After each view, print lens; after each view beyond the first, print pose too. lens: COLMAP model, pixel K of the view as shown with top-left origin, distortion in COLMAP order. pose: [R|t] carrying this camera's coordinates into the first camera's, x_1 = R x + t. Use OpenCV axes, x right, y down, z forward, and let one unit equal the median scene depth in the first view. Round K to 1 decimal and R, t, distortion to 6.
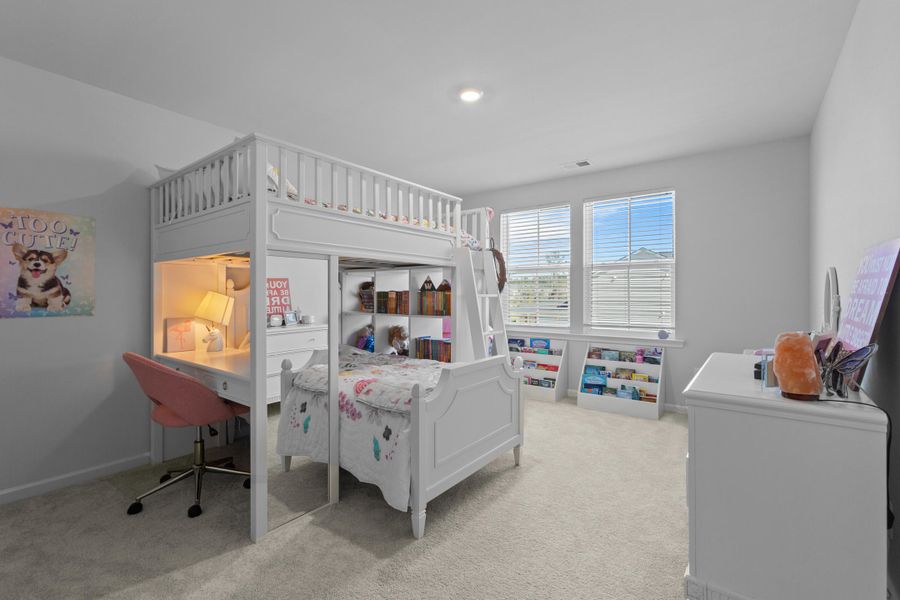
lens RADIAL K [[400.7, 0, 451.3], [0, 400.7, 291.5], [0, 0, 1]] dist [-0.002356, 0.000458]
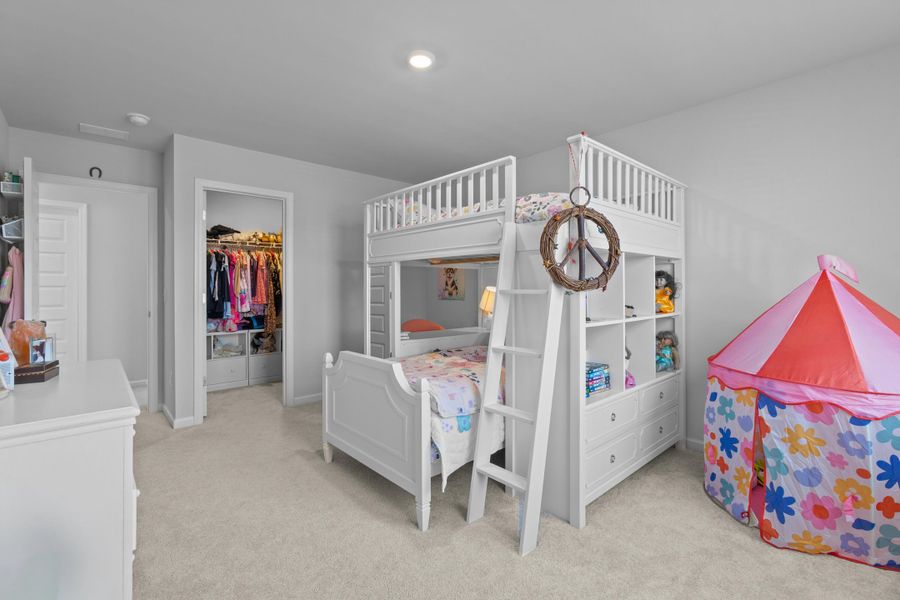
lens RADIAL K [[400.7, 0, 451.3], [0, 400.7, 291.5], [0, 0, 1]] dist [-0.002356, 0.000458]
pose [[-0.186639, 0.006527, -0.982407, 0.981496], [0.000990, 0.999979, 0.006456, 0.006537], [0.982428, 0.000233, -0.186641, 1.366342]]
